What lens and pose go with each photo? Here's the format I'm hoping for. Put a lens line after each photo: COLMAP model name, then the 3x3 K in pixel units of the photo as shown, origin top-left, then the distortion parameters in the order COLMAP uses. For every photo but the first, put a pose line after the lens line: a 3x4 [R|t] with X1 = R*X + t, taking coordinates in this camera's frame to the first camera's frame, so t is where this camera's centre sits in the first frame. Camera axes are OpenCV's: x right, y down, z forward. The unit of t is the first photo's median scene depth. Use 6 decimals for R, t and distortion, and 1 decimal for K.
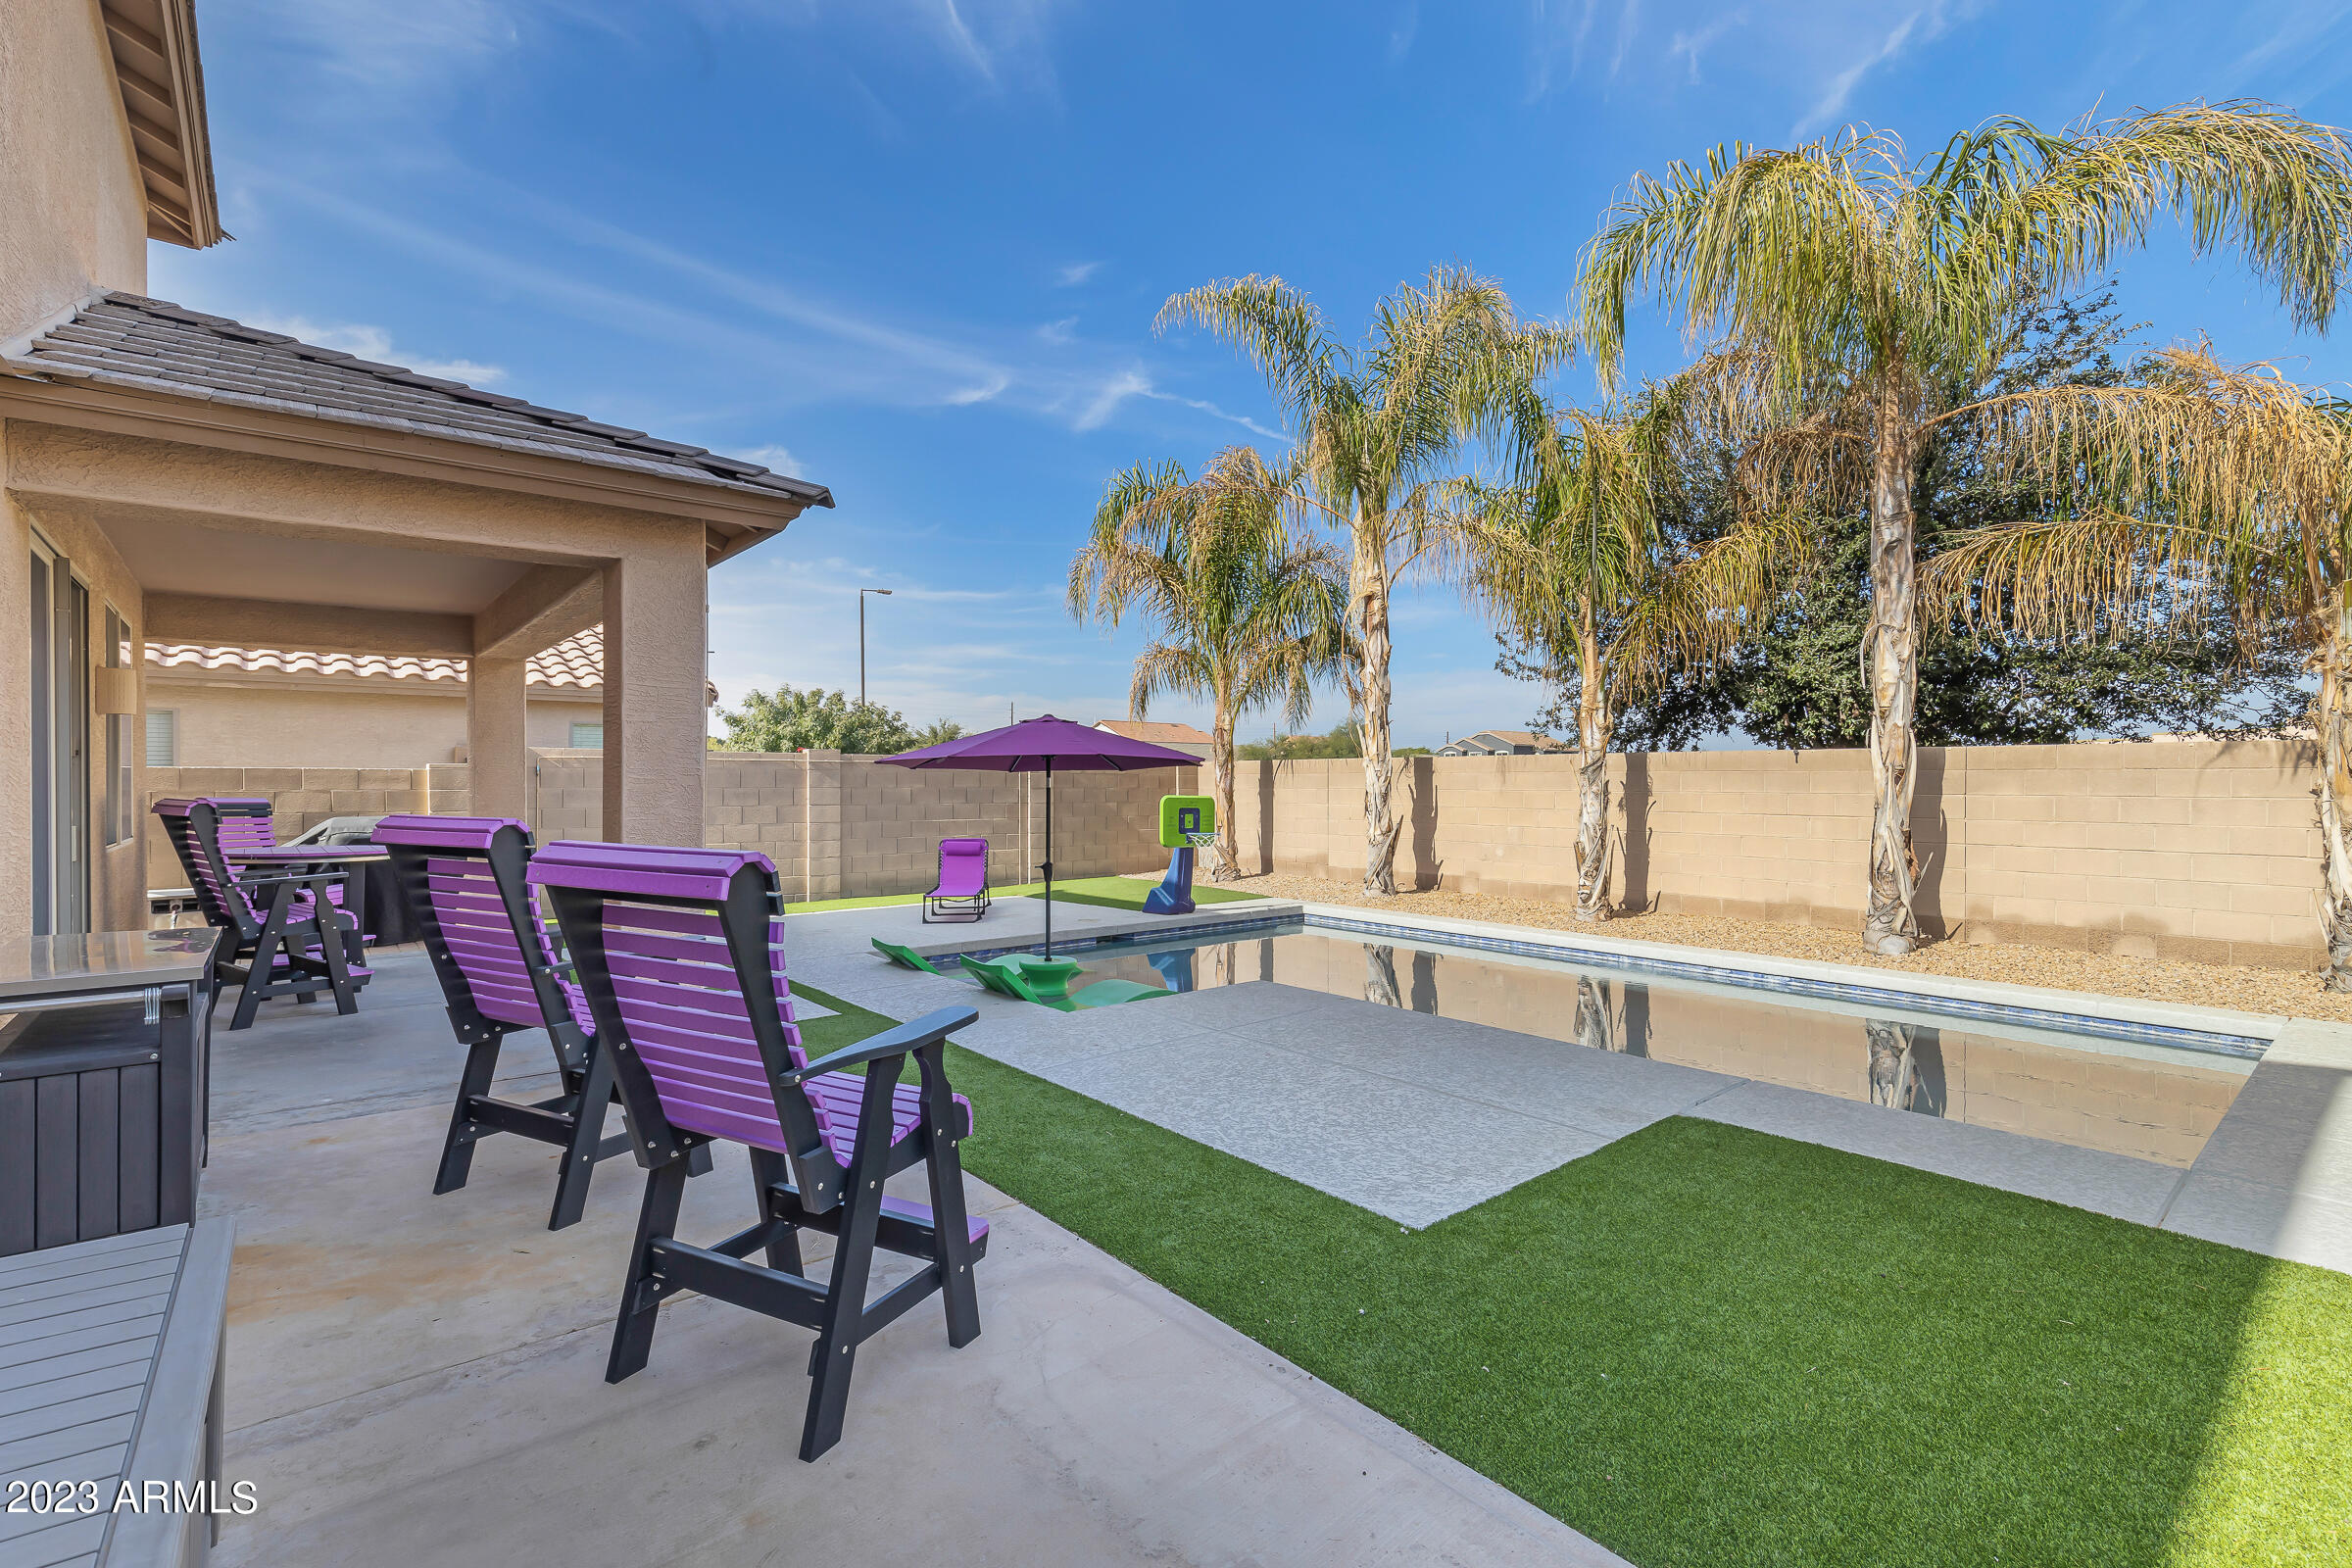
lens RADIAL K [[1068.4, 0, 1173.5], [0, 1068.4, 788.2], [0, 0, 1]] dist [0.003861, 0.001161]
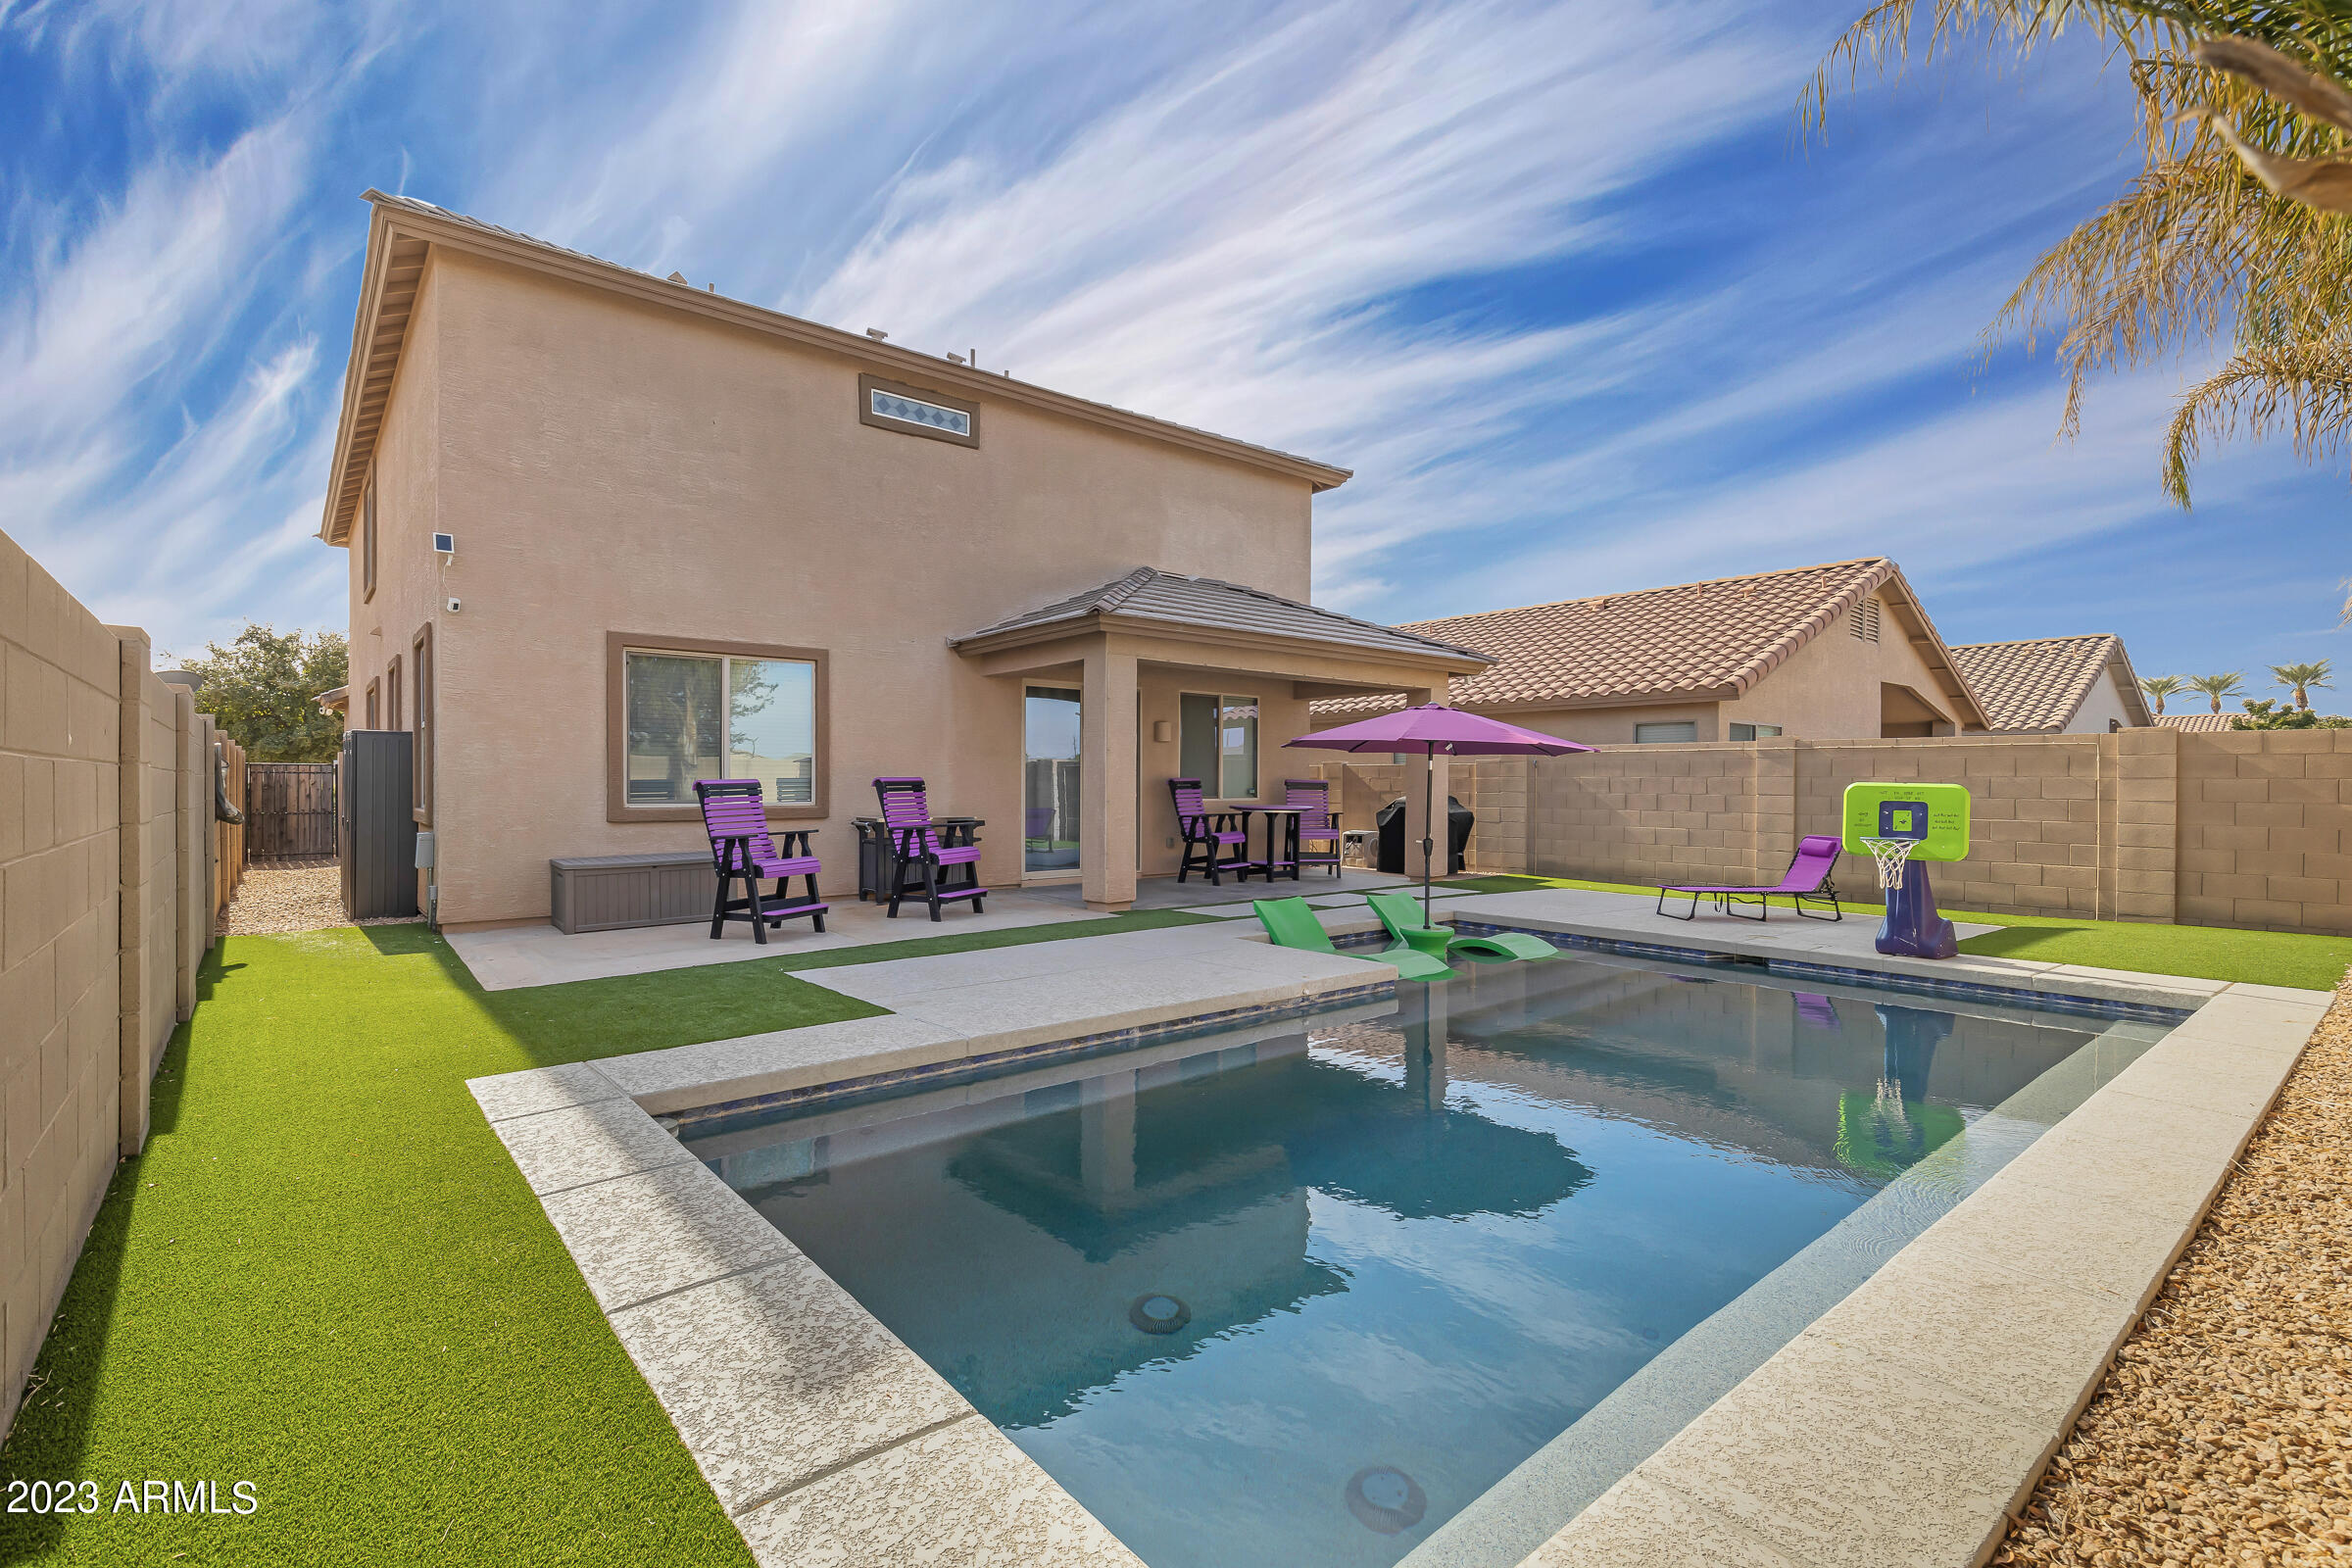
lens RADIAL K [[1068.4, 0, 1177.2], [0, 1068.4, 782.3], [0, 0, 1]] dist [0.003861, 0.001161]
pose [[0.013408, 0.001233, -0.999909, 0.695912], [-0.009877, 0.999951, 0.001101, 0.010099], [0.999861, 0.009861, 0.013420, 0.524889]]
